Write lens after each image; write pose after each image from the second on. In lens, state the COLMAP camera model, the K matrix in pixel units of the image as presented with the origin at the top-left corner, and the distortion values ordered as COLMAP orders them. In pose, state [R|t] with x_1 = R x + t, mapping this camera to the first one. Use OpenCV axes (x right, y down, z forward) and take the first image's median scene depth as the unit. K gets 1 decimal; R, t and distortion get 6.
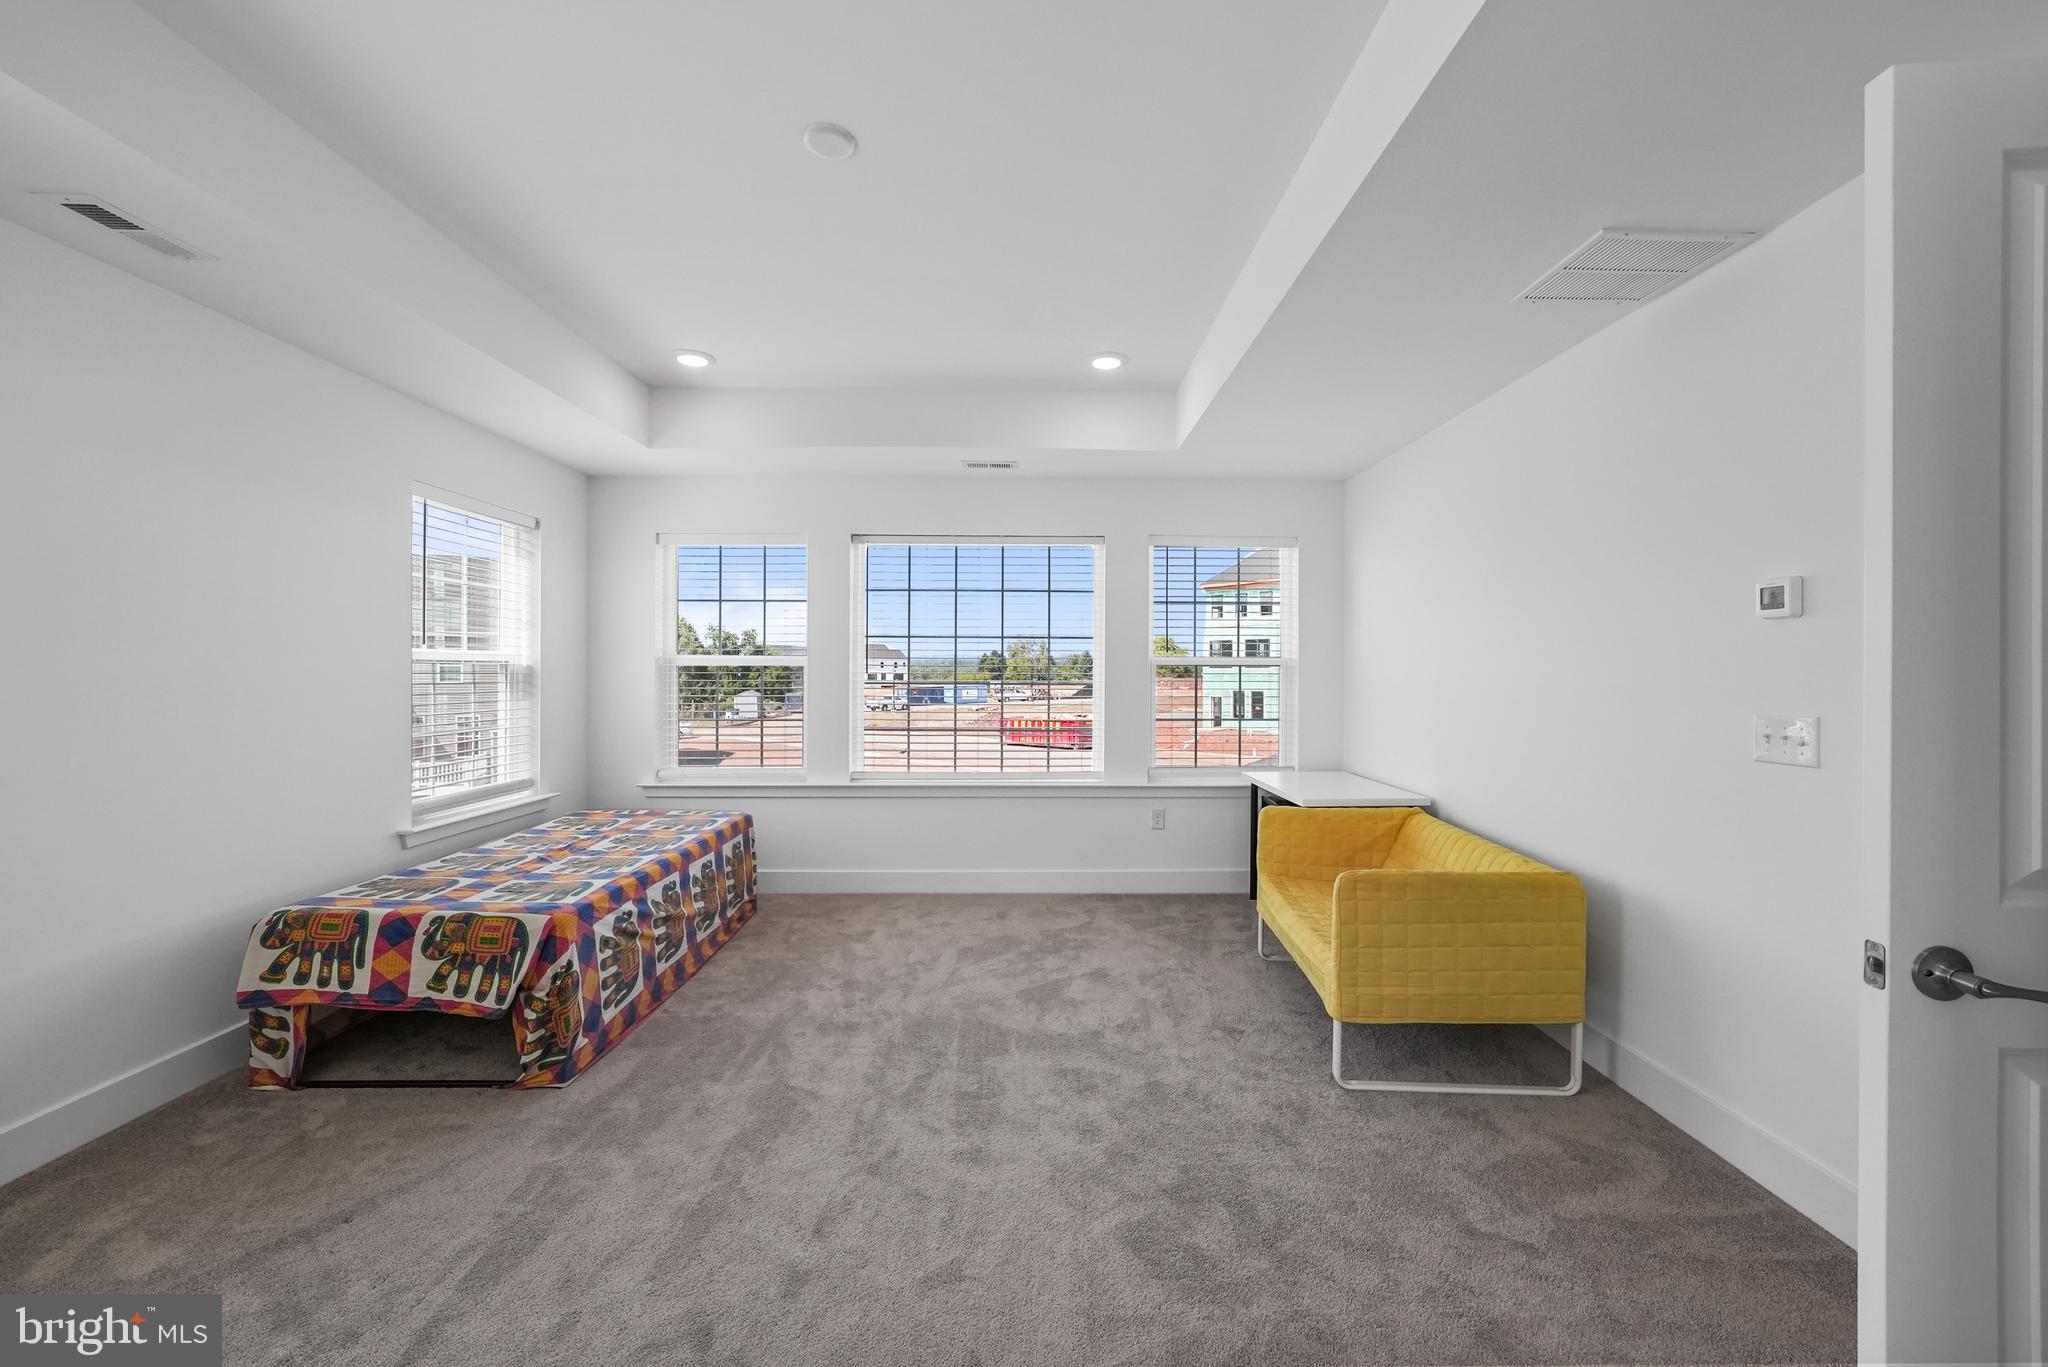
lens RADIAL K [[835.4, 0, 1060.1], [0, 835.4, 676.5], [0, 0, 1]] dist [-0.011794, 0.000814]
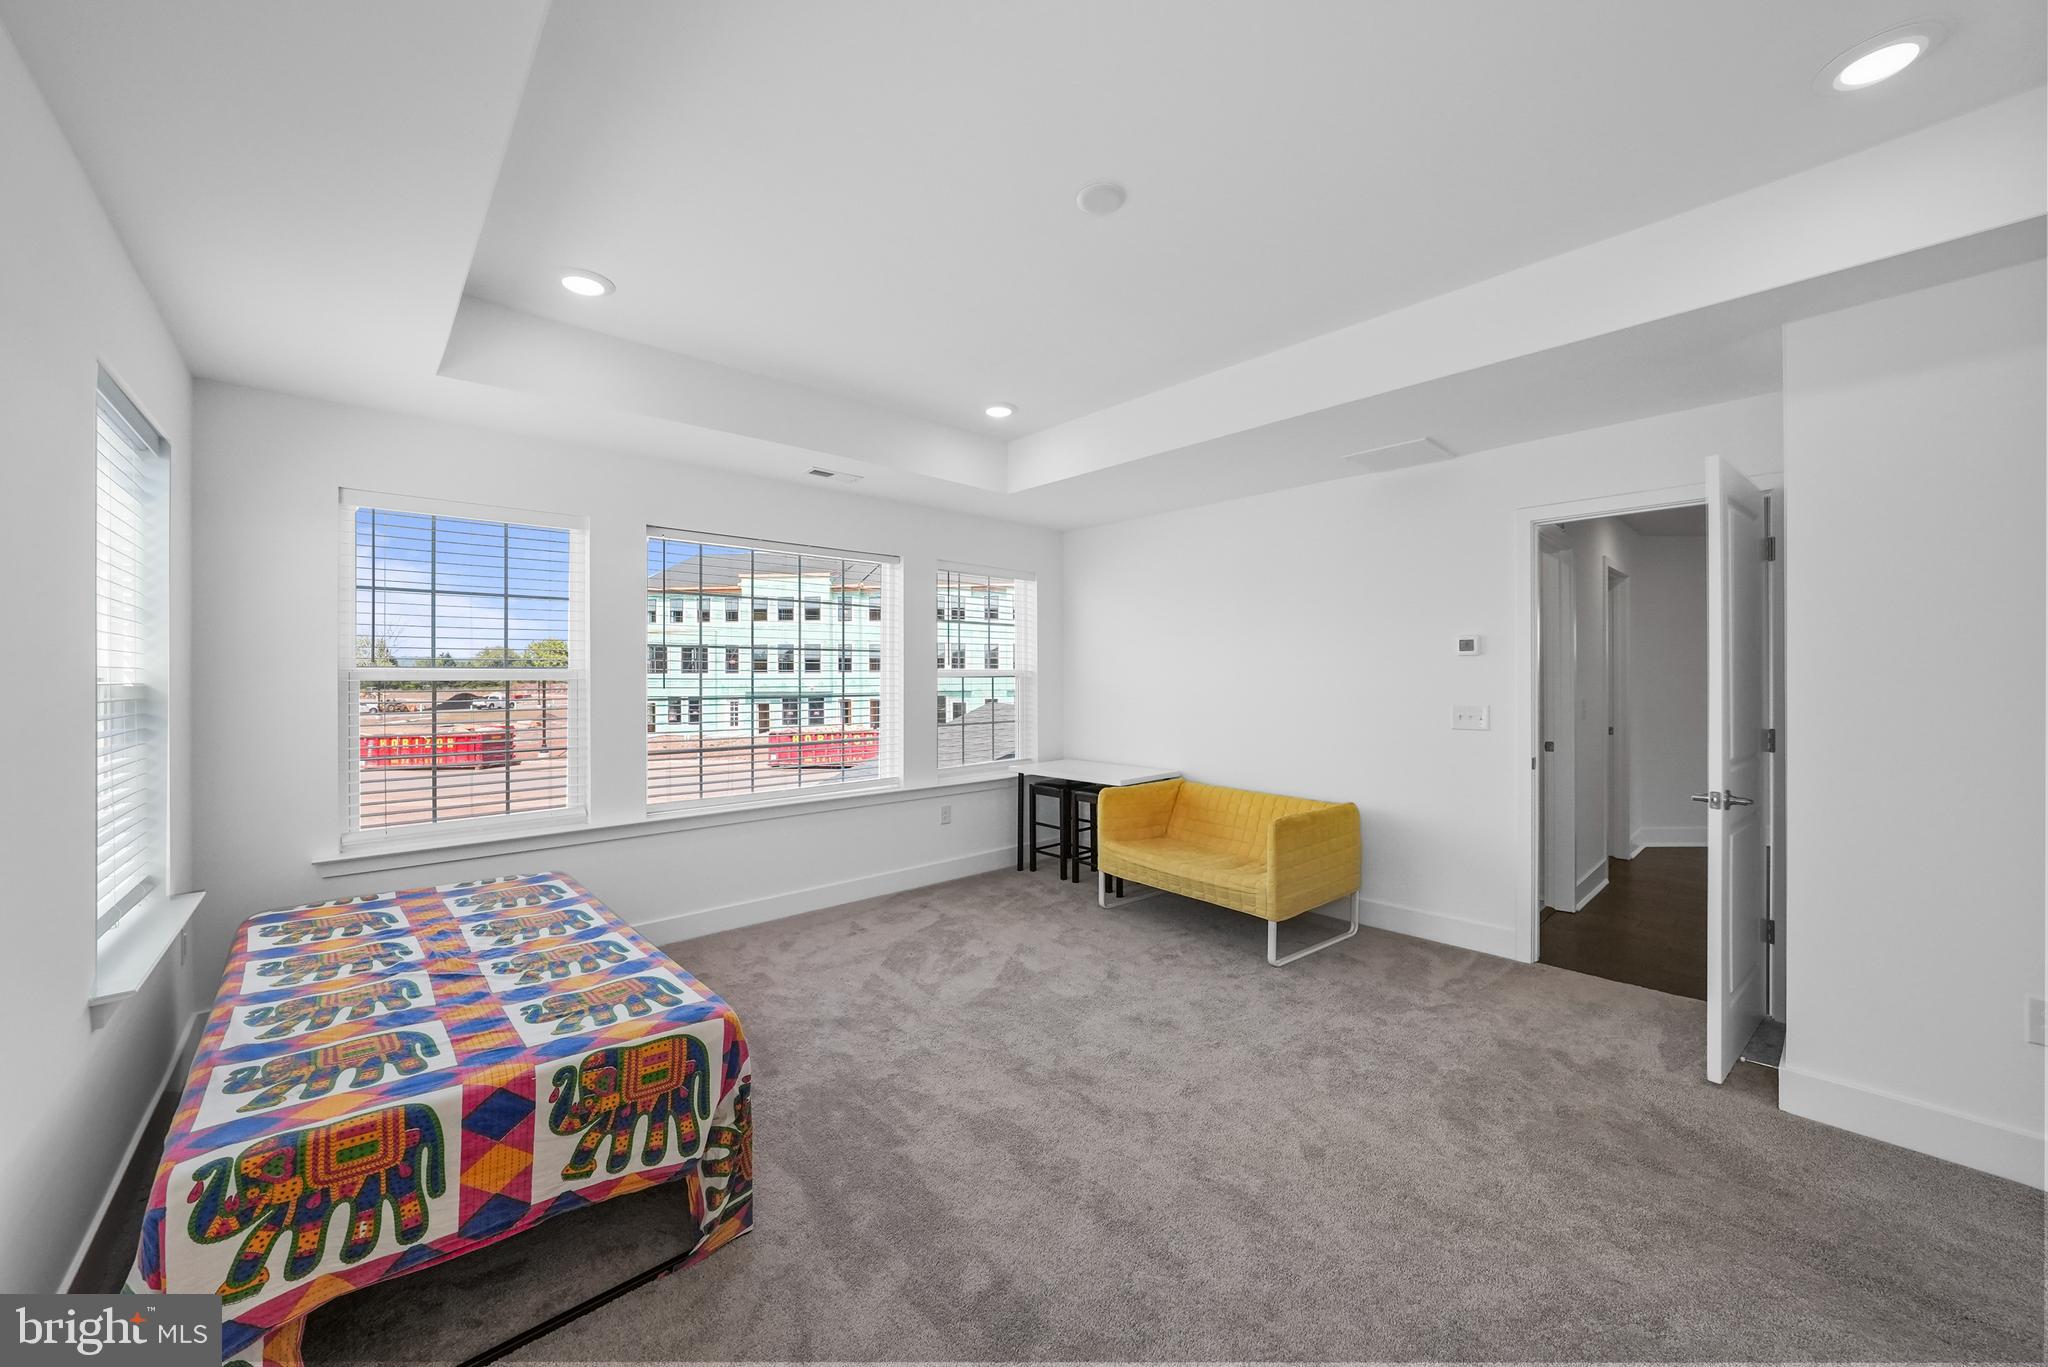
lens RADIAL K [[750.2, 0, 1077.0], [0, 750.2, 681.8], [0, 0, 1]] dist [-0.025910, 0.005791]
pose [[0.731715, -0.009914, 0.681538, -0.847529], [0.008828, 0.999948, 0.005068, -0.020910], [-0.681553, 0.002309, 0.731765, 0.284087]]
